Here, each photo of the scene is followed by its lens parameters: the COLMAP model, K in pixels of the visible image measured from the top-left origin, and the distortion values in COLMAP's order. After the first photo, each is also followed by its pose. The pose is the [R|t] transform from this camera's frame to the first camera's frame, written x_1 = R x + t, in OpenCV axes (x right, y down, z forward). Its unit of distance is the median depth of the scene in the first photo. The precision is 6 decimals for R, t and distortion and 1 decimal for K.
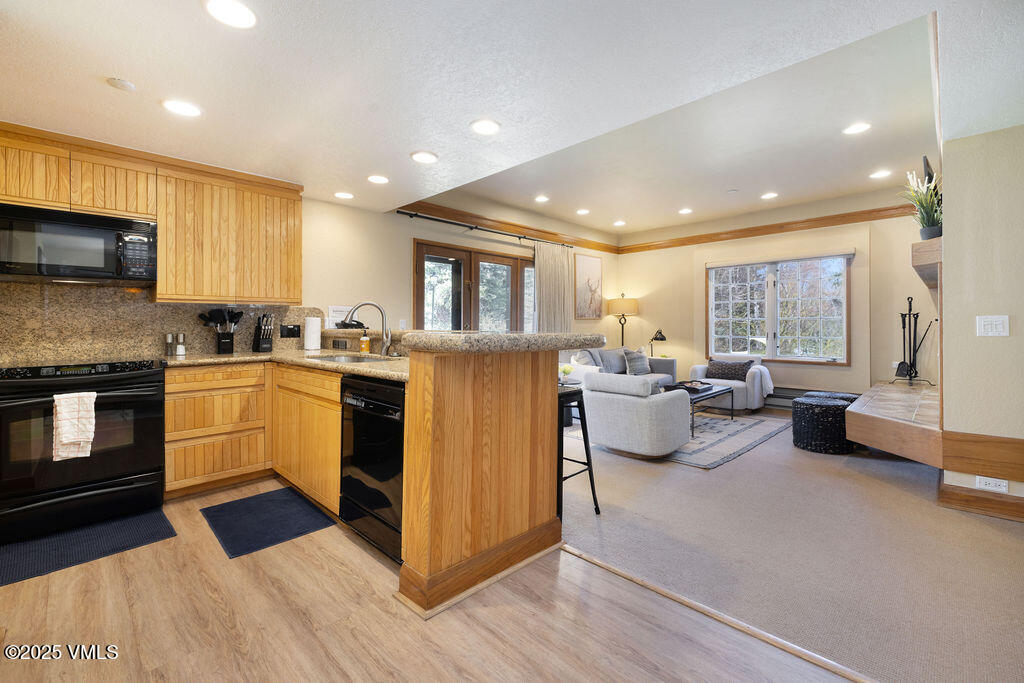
lens RADIAL K [[453.4, 0, 495.6], [0, 453.4, 324.1], [0, 0, 1]] dist [0.003071, -0.000643]
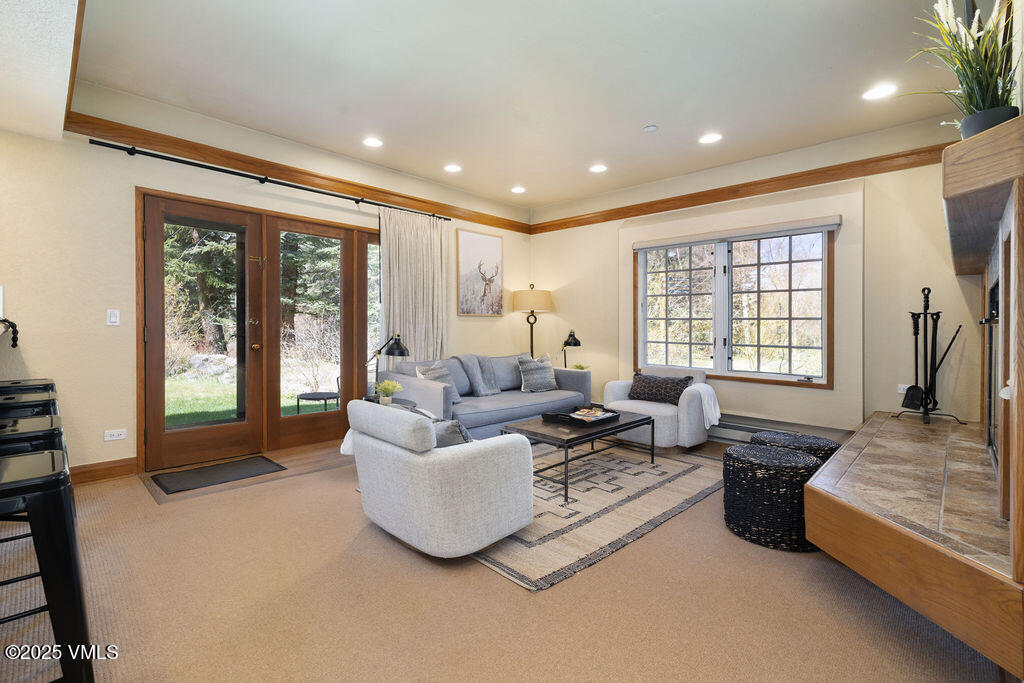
lens RADIAL K [[453.4, 0, 453.6], [0, 453.4, 320.5], [0, 0, 1]] dist [0.003071, -0.000643]
pose [[0.998312, 0.014151, -0.056337, 0.384007], [-0.014531, 0.999874, -0.006345, 0.003368], [0.056240, 0.007153, 0.998392, 0.438874]]
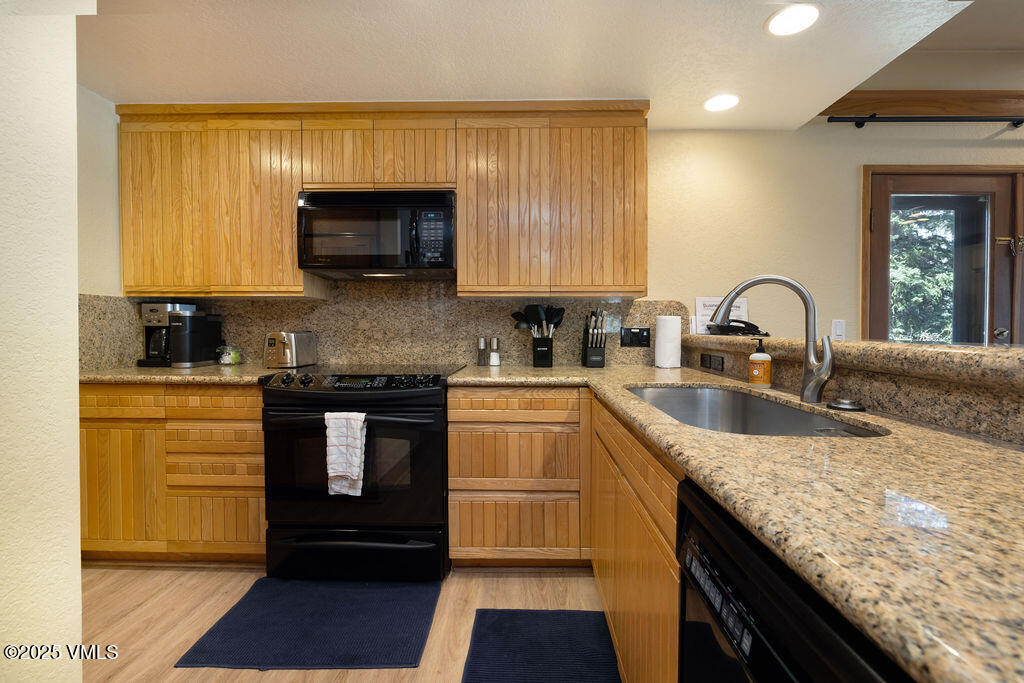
lens RADIAL K [[453.4, 0, 494.7], [0, 453.4, 322.9], [0, 0, 1]] dist [0.003071, -0.000643]
pose [[0.686493, -0.001330, -0.727136, -0.109195], [-0.007157, 0.999938, -0.008586, 0.001919], [0.727102, 0.011099, 0.686440, 0.386848]]
